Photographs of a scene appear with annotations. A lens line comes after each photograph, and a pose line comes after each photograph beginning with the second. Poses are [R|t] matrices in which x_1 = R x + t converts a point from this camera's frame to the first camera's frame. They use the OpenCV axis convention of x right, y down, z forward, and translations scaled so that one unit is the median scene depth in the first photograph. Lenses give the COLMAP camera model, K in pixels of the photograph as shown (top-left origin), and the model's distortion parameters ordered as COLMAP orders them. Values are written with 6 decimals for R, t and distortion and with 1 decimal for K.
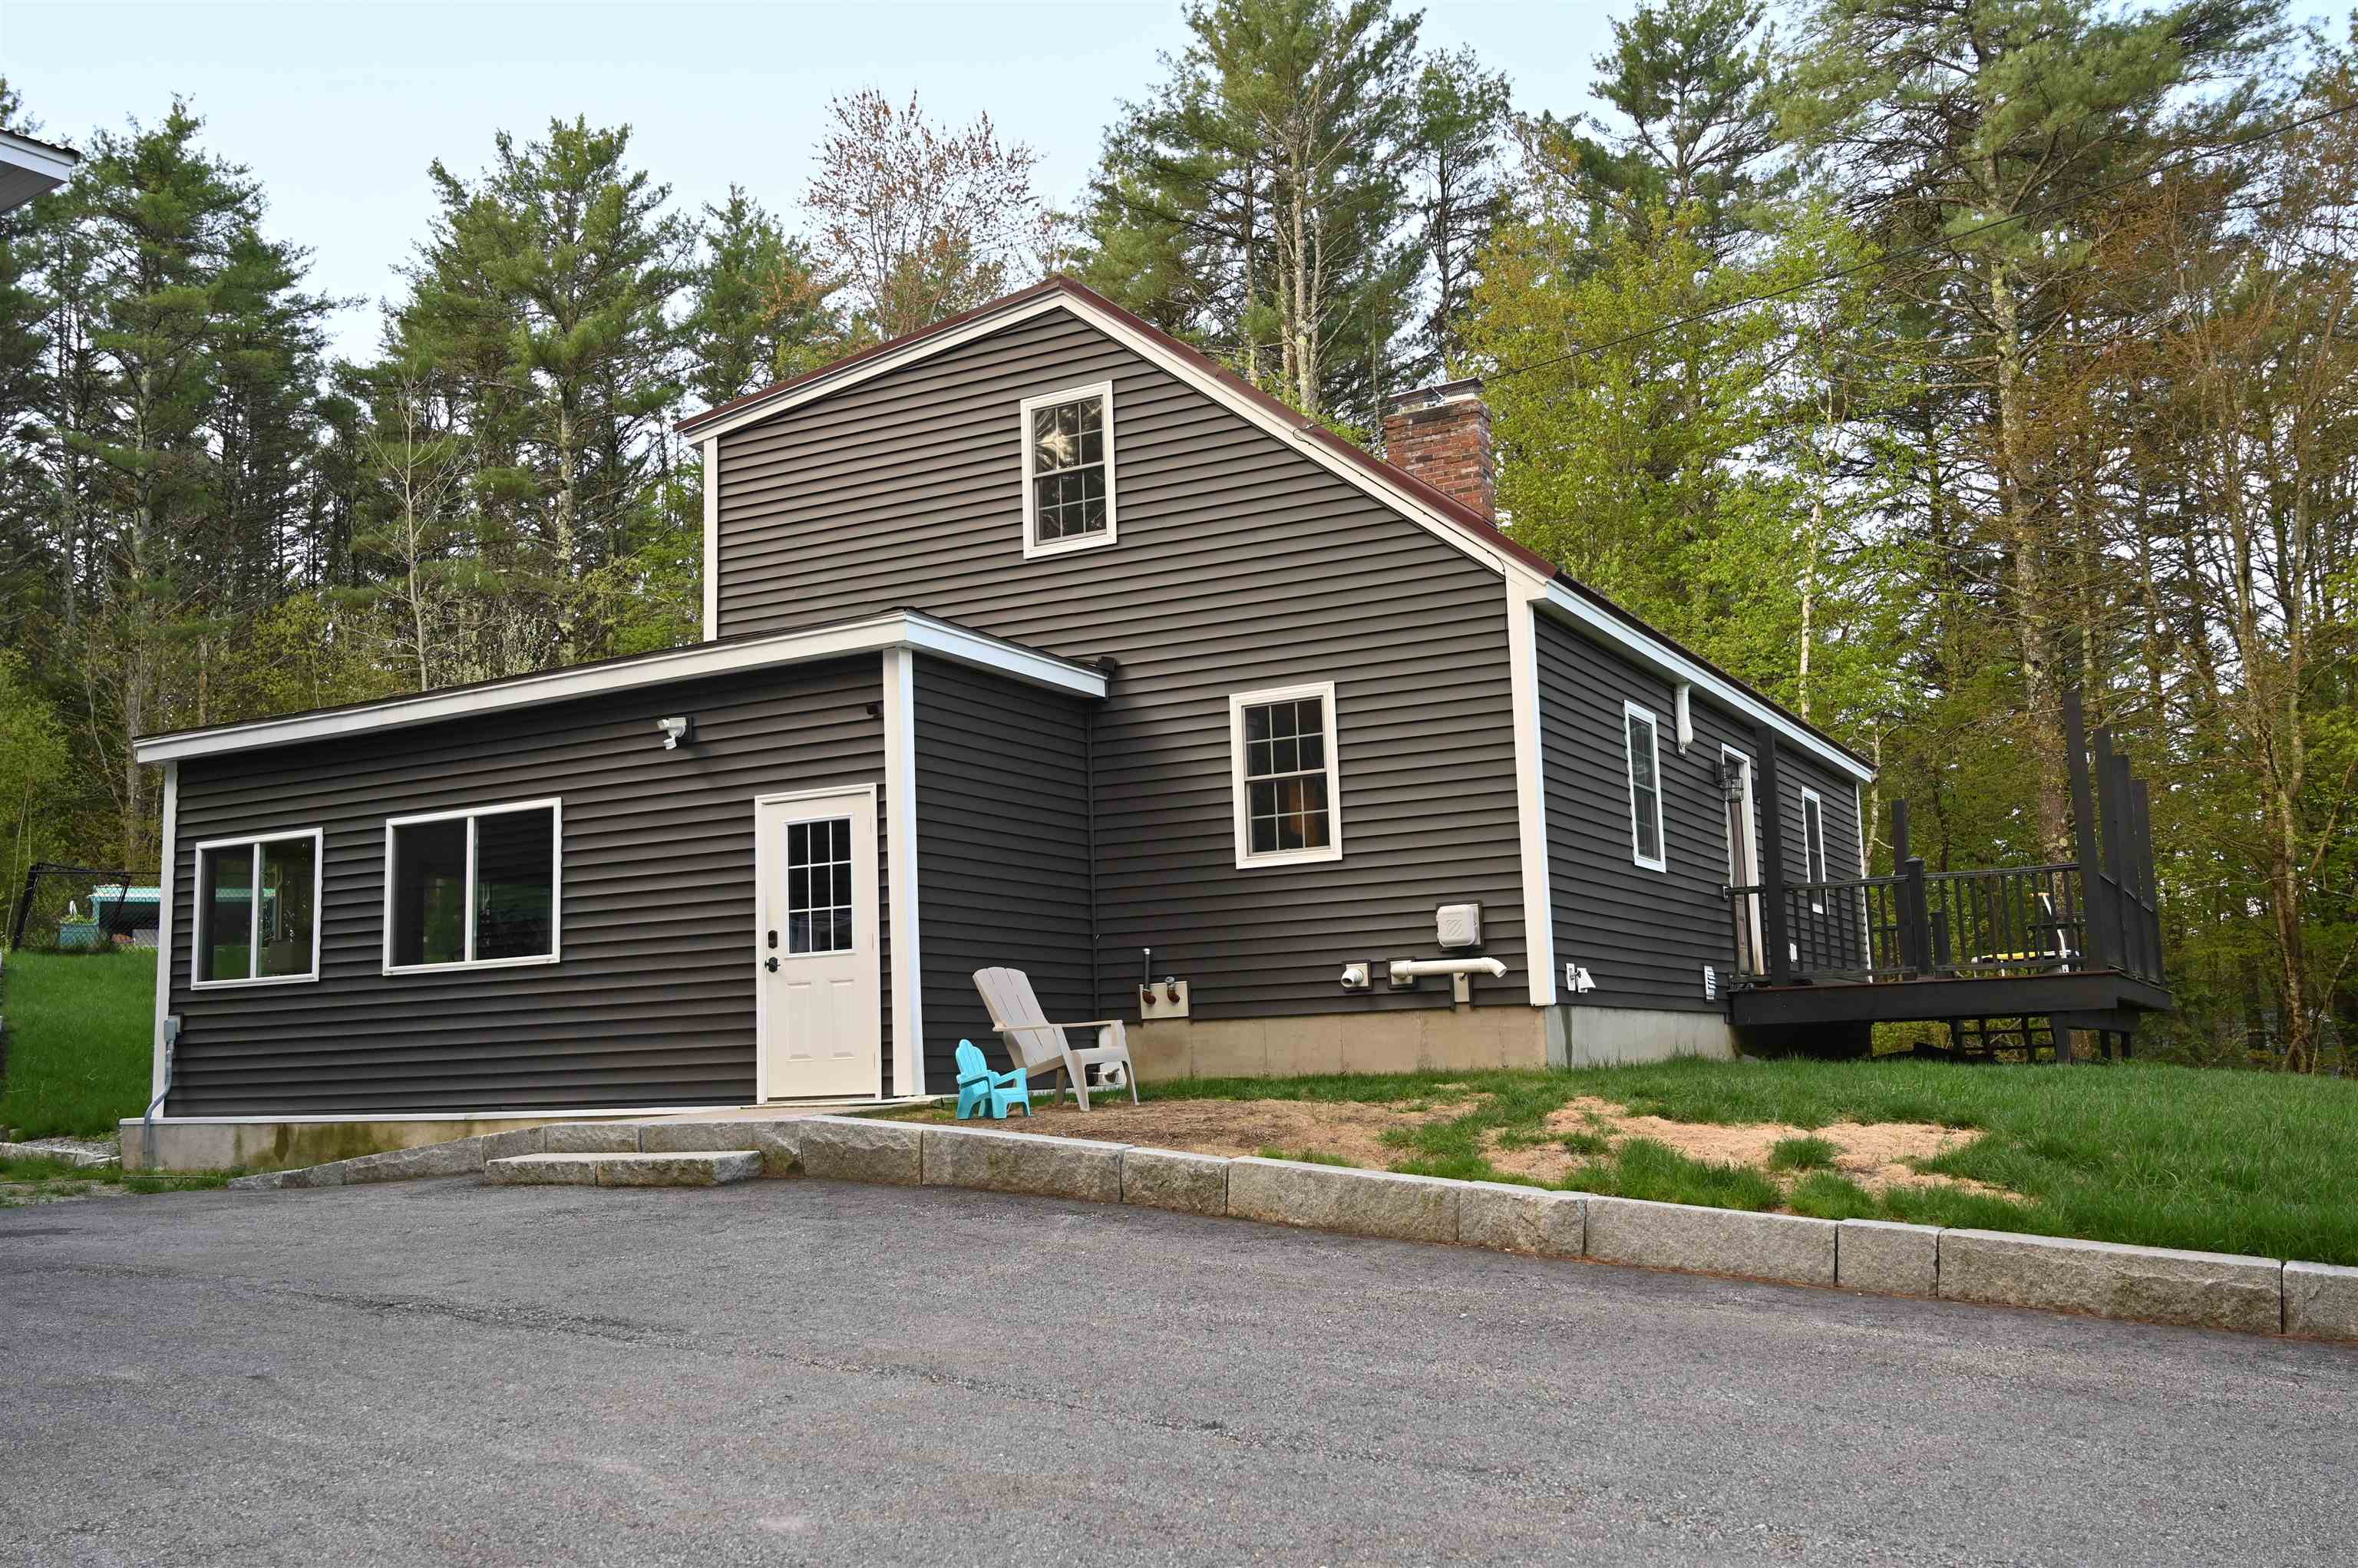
lens RADIAL K [[2136.4, 0, 1179.0], [0, 2136.4, 784.0], [0, 0, 1]] dist [-0.004517, -0.003491]
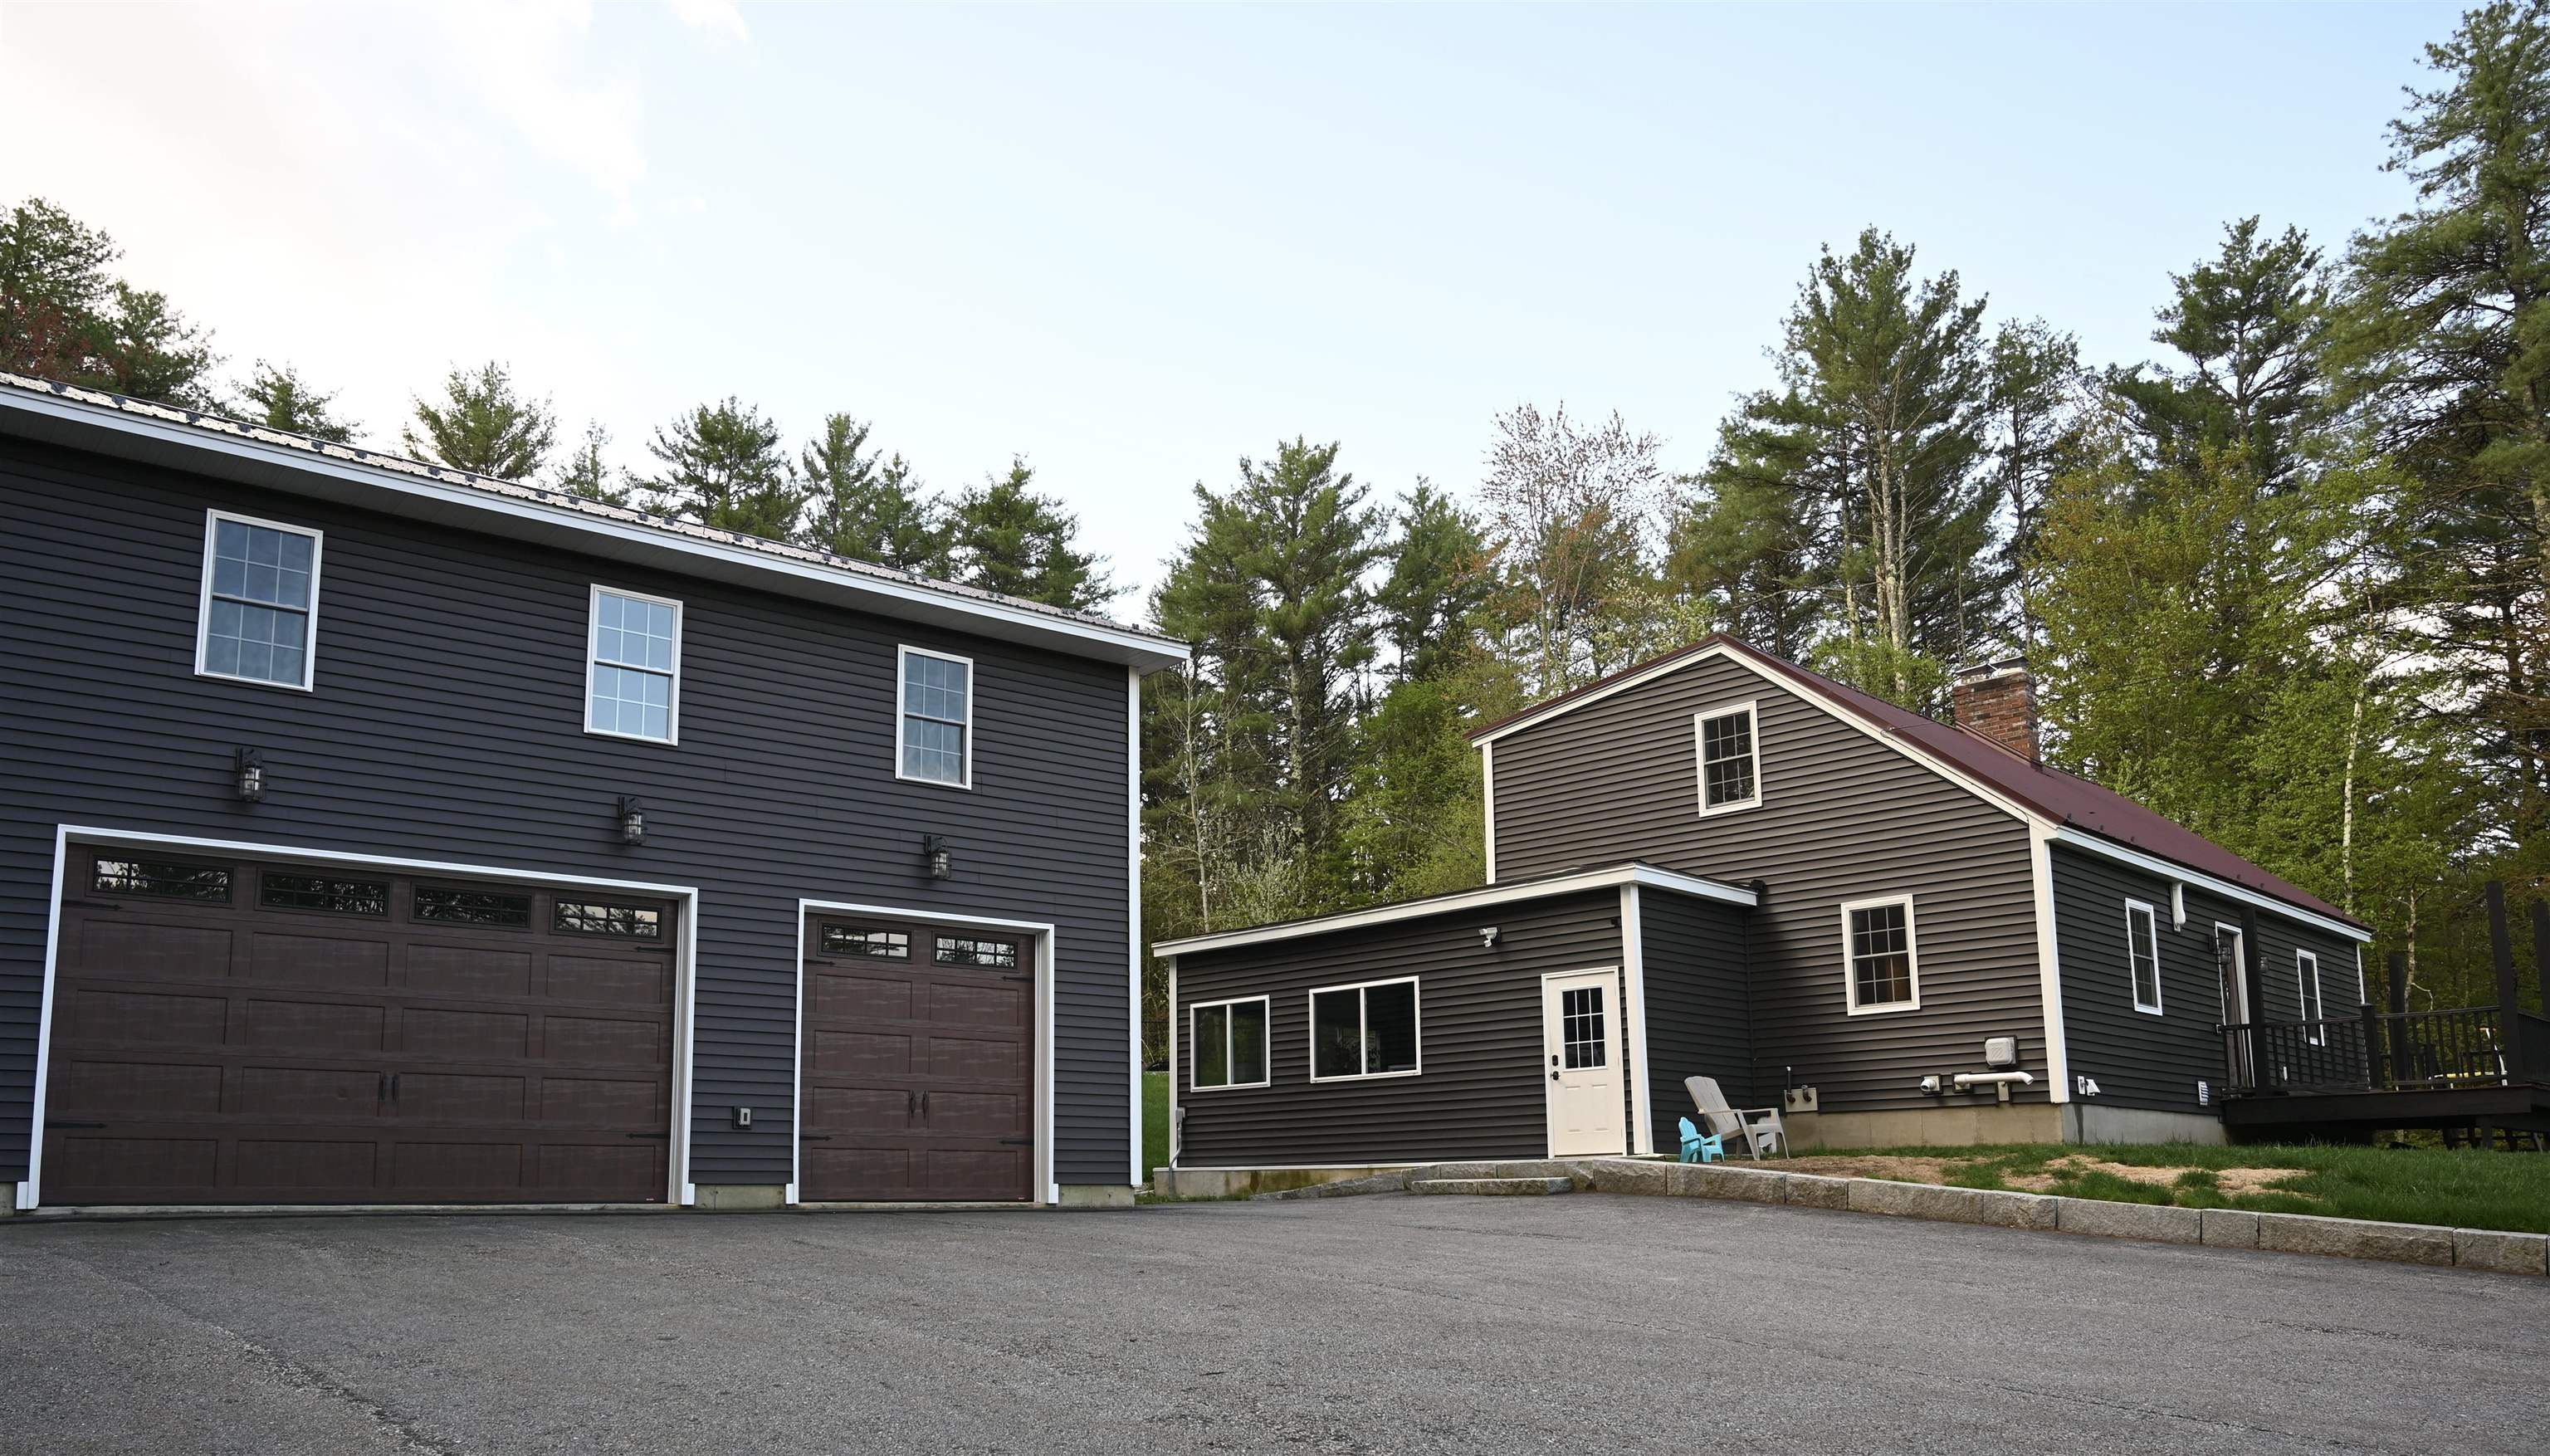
lens RADIAL K [[1874.6, 0, 1196.6], [0, 1874.6, 933.0], [0, 0, 1]] dist [-0.004489, 0.001967]
pose [[0.953605, -0.020948, -0.300332, -0.013924], [0.020168, 0.999780, -0.005698, -0.021277], [0.300385, -0.000624, 0.953818, -0.425670]]
